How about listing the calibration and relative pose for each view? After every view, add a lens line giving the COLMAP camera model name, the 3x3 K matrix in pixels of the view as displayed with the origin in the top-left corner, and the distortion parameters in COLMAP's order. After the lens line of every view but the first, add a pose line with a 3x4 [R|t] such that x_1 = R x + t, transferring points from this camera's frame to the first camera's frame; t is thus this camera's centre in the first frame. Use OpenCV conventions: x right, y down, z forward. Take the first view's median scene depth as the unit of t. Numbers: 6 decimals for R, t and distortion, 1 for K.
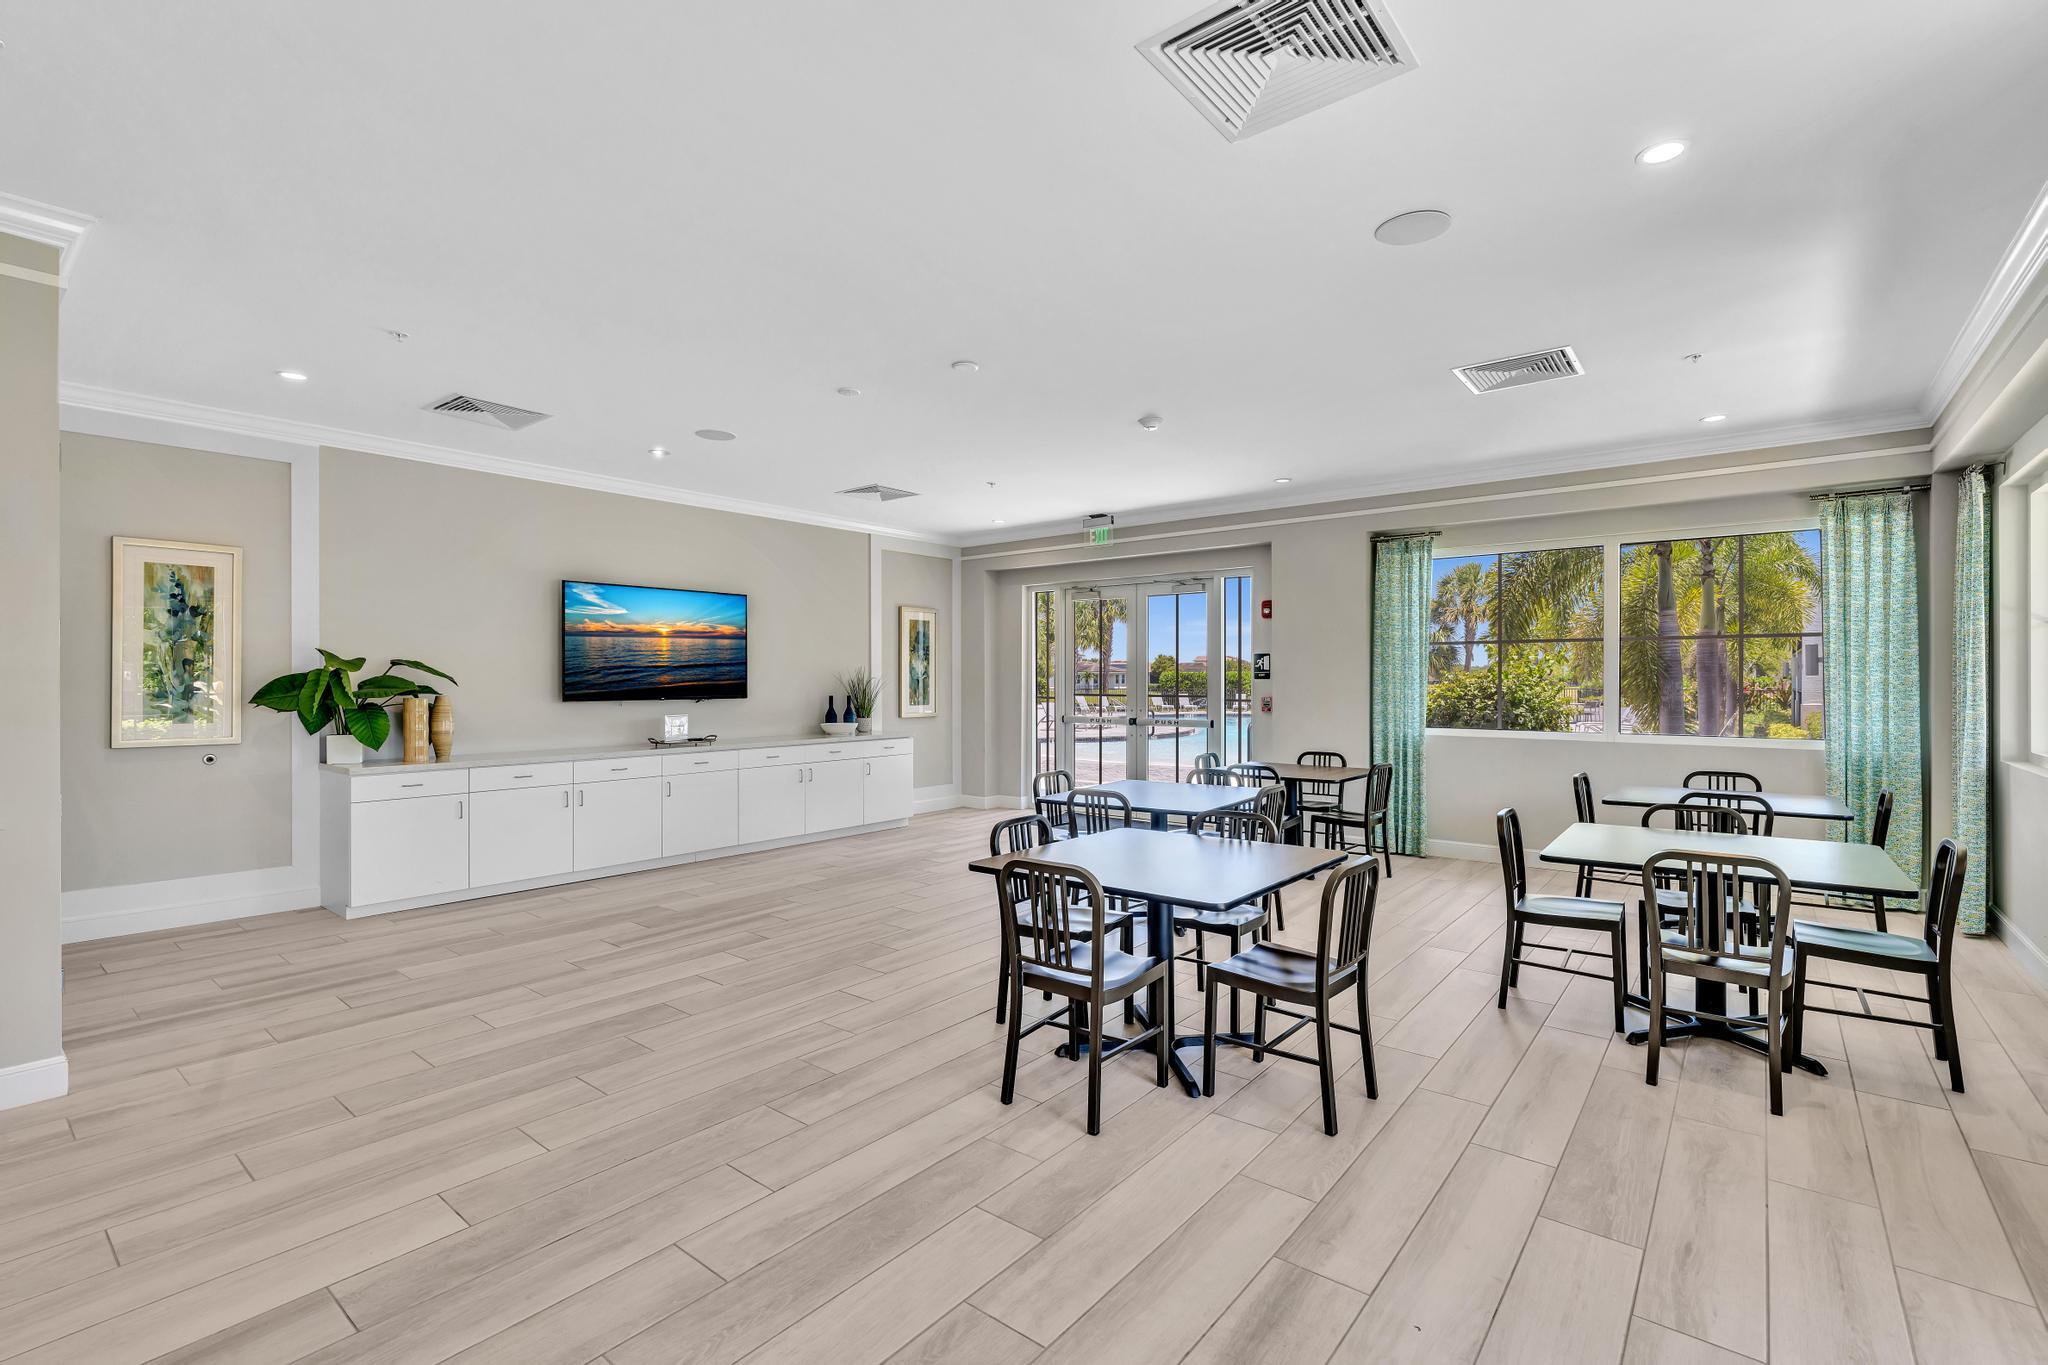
lens RADIAL K [[921.0, 0, 1024.0], [0, 921.0, 682.5], [0, 0, 1]] dist [-0.002302, 0.000202]
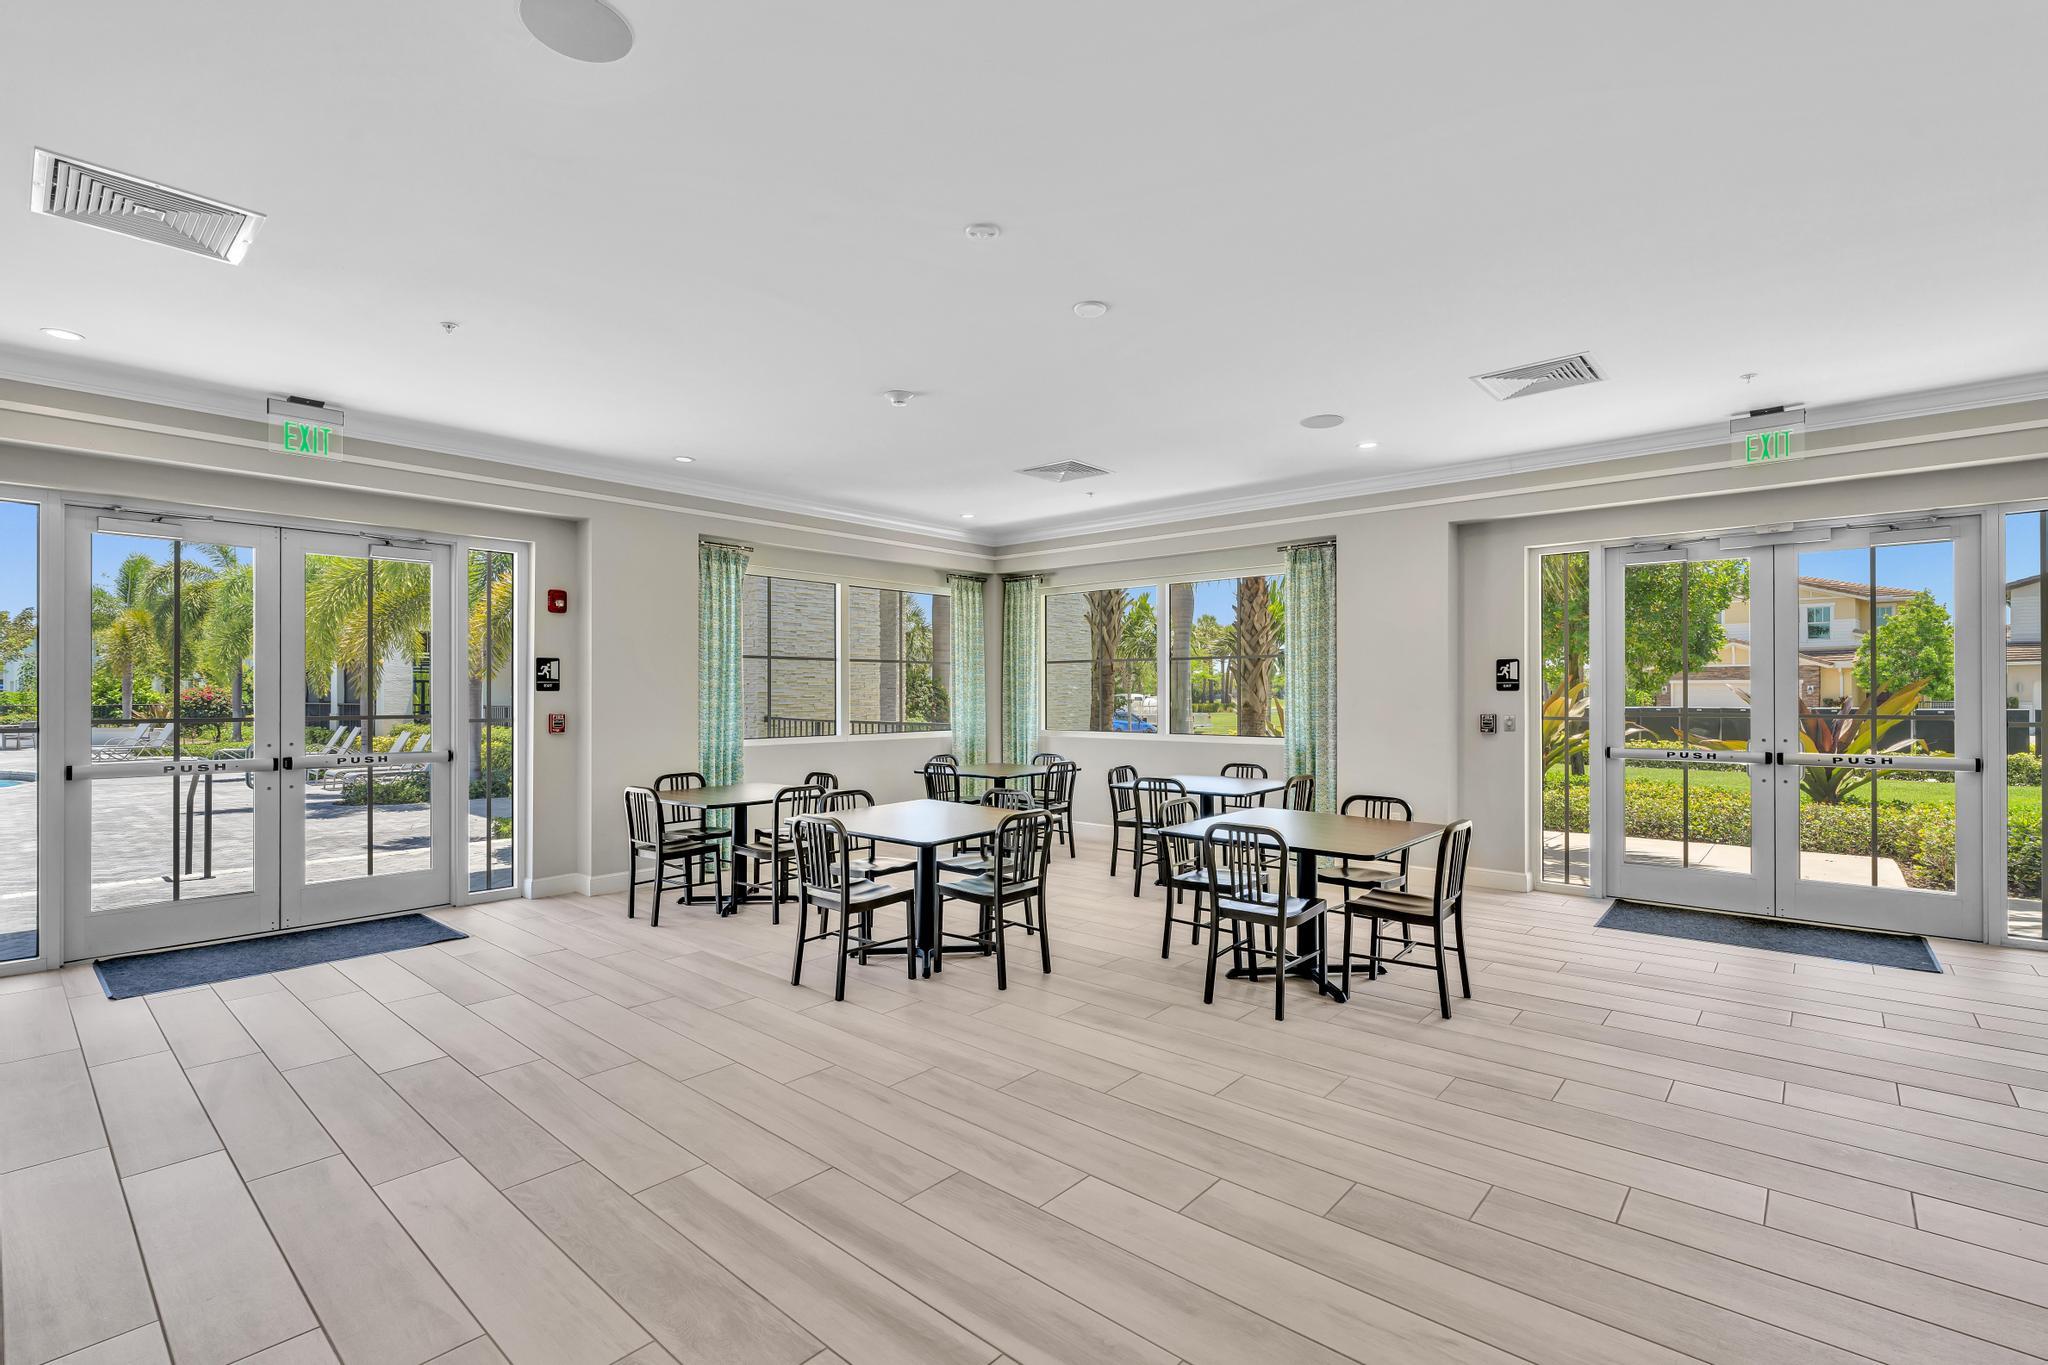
lens RADIAL K [[921.0, 0, 1024.0], [0, 921.0, 682.5], [0, 0, 1]] dist [-0.002302, 0.000202]
pose [[0.040571, 0.011659, 0.999109, -0.841282], [0.004616, 0.999919, -0.011856, 0.000262], [-0.999166, 0.005093, 0.040514, 0.972708]]
